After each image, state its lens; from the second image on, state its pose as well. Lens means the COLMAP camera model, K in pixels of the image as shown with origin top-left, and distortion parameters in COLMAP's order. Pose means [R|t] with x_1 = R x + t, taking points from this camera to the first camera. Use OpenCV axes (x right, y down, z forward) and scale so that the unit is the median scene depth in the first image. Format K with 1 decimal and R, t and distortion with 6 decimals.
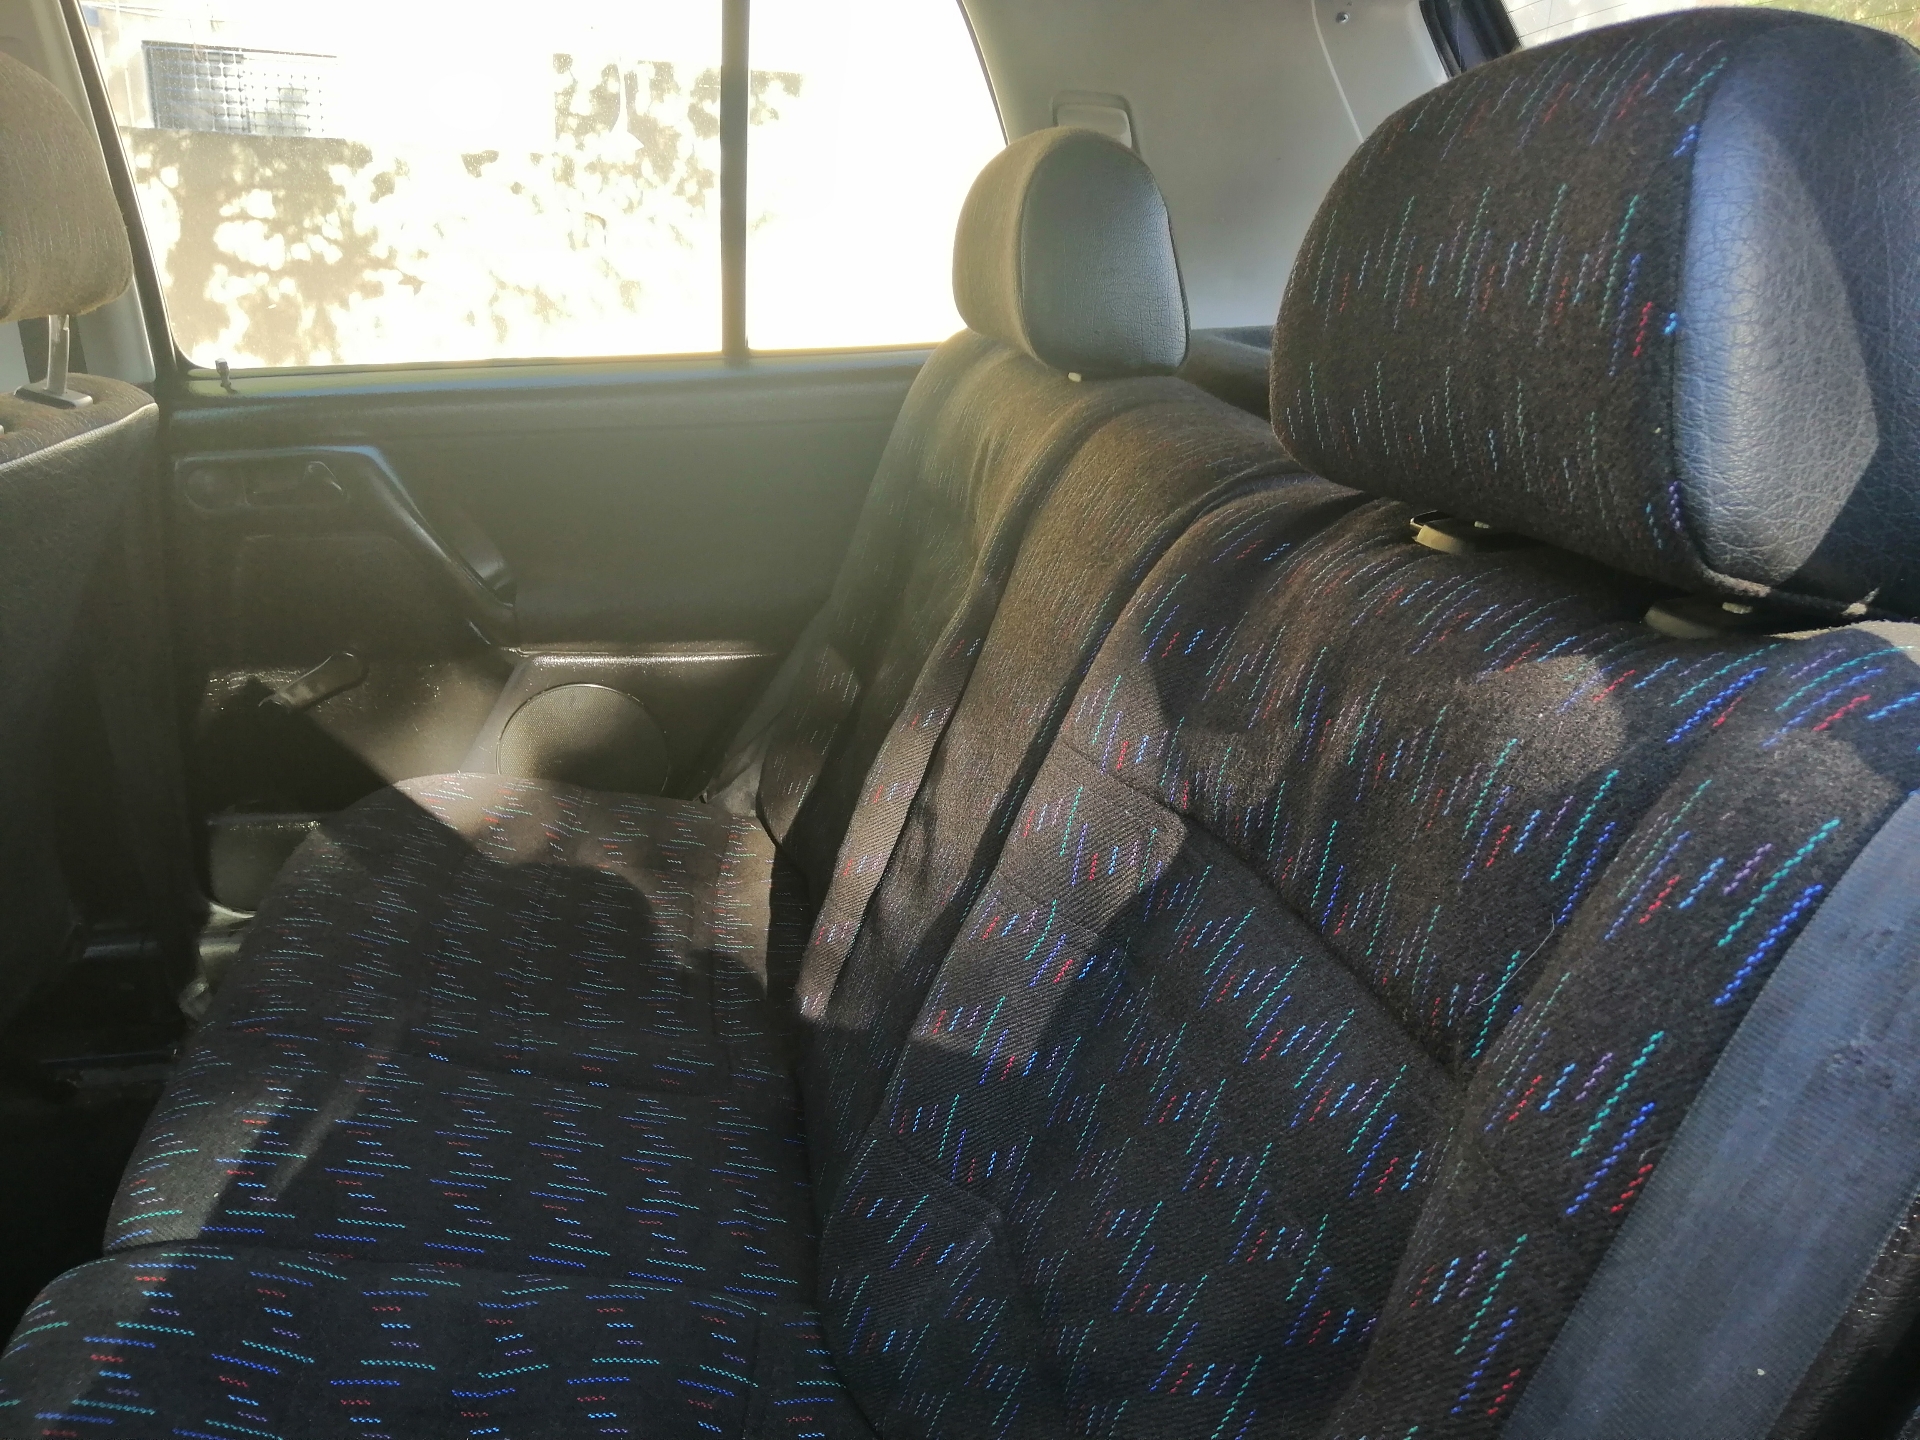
lens RADIAL K [[1444.2, 0, 968.5], [0, 1444.2, 693.4], [0, 0, 1]] dist [0.056792, -0.092186]
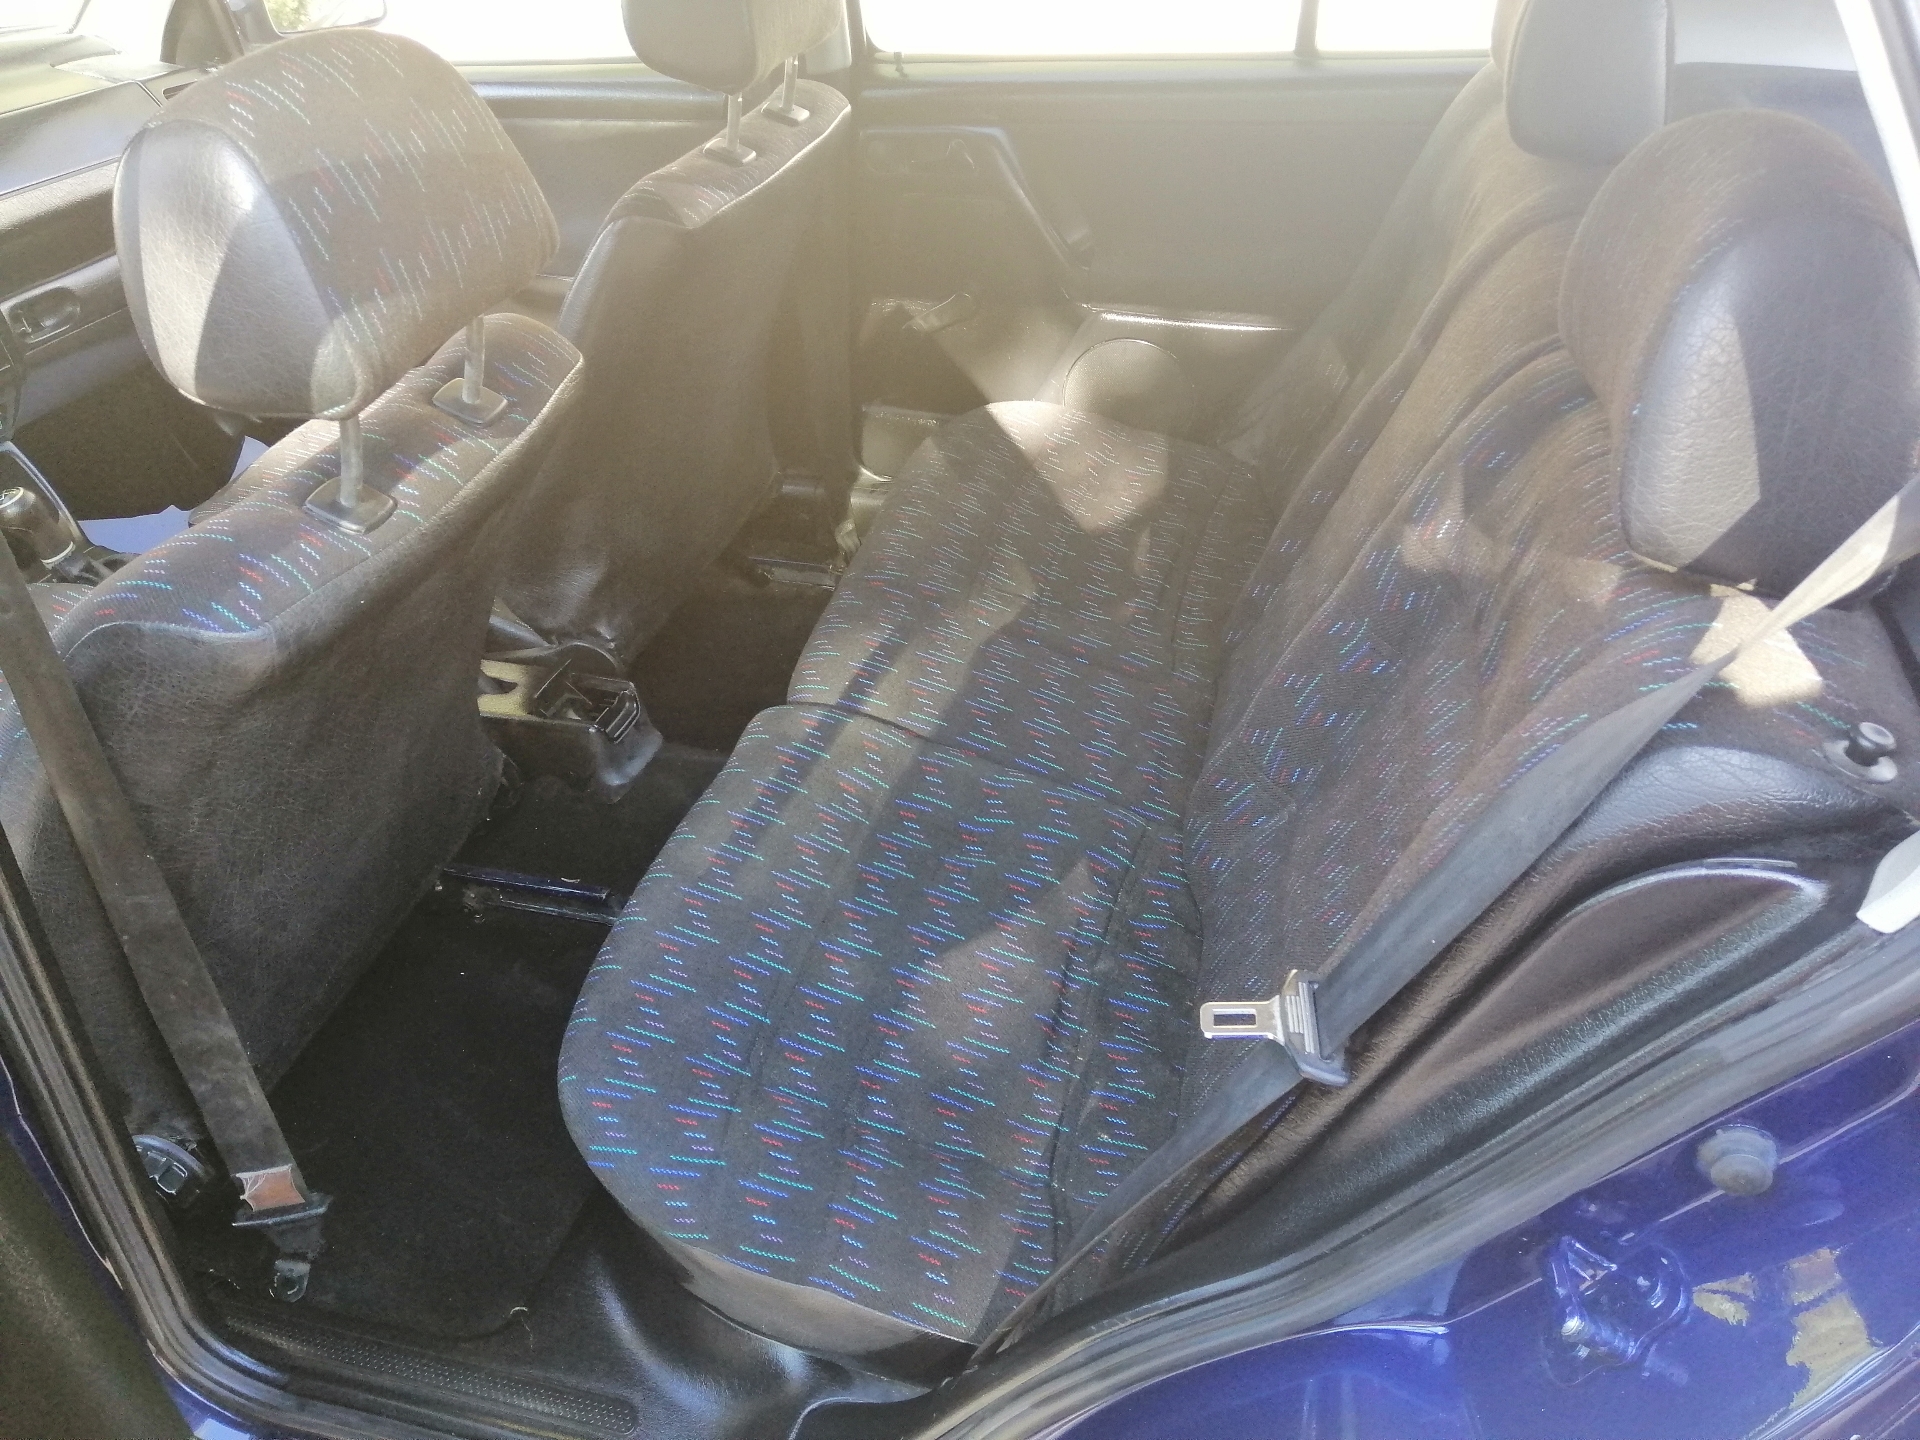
lens RADIAL K [[1451.5, 0, 964.4], [0, 1451.5, 695.1], [0, 0, 1]] dist [0.032965, -0.061409]
pose [[0.906618, 0.215636, -0.362691, 0.153159], [-0.095448, 0.942080, 0.321519, -0.136367], [0.411015, -0.256877, 0.874689, -0.292077]]
